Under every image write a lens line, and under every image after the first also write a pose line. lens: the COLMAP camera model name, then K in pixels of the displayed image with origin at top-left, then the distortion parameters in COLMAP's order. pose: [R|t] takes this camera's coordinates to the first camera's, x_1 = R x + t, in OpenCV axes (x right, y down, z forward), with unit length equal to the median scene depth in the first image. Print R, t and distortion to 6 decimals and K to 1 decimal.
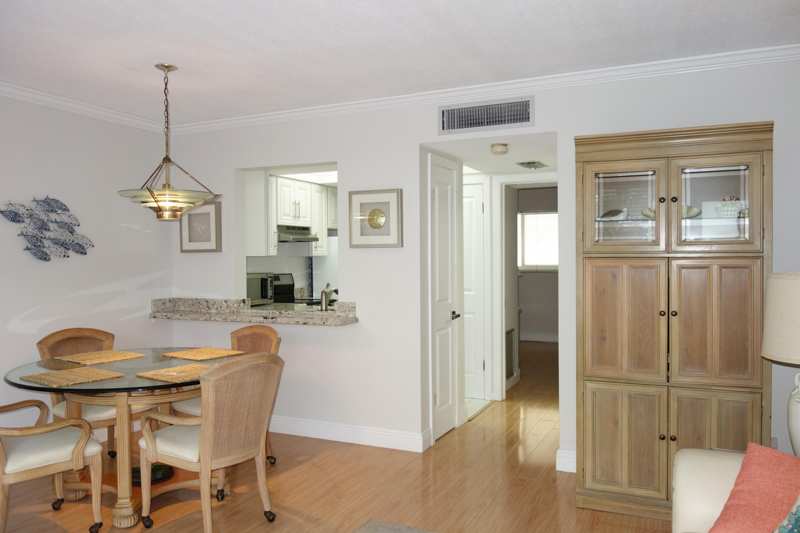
lens RADIAL K [[665.1, 0, 400.0], [0, 665.1, 266.5], [0, 0, 1]] dist [-0.060262, -0.001745]
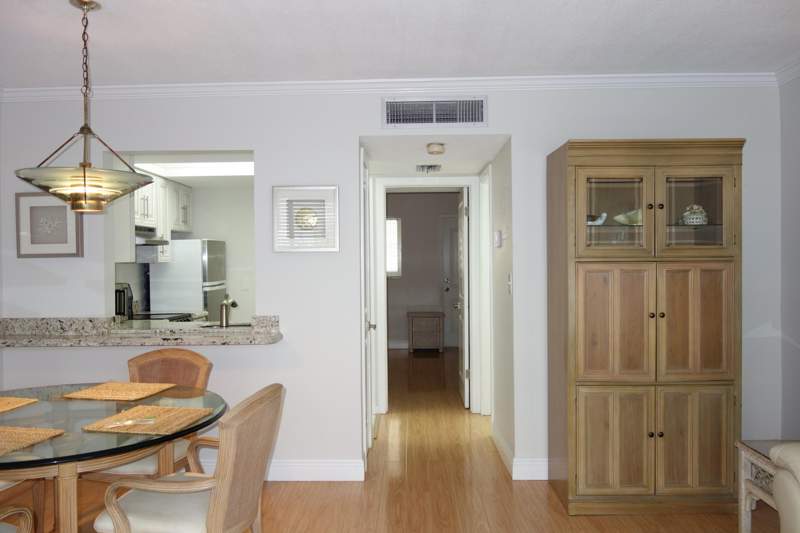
lens RADIAL K [[659.2, 0, 400.0], [0, 659.2, 266.5], [0, 0, 1]] dist [-0.046303, -0.005042]
pose [[0.904926, -0.004241, 0.425548, -0.321062], [0.009138, 0.999913, -0.009467, -0.000048], [-0.425471, 0.012456, 0.904886, 0.185002]]
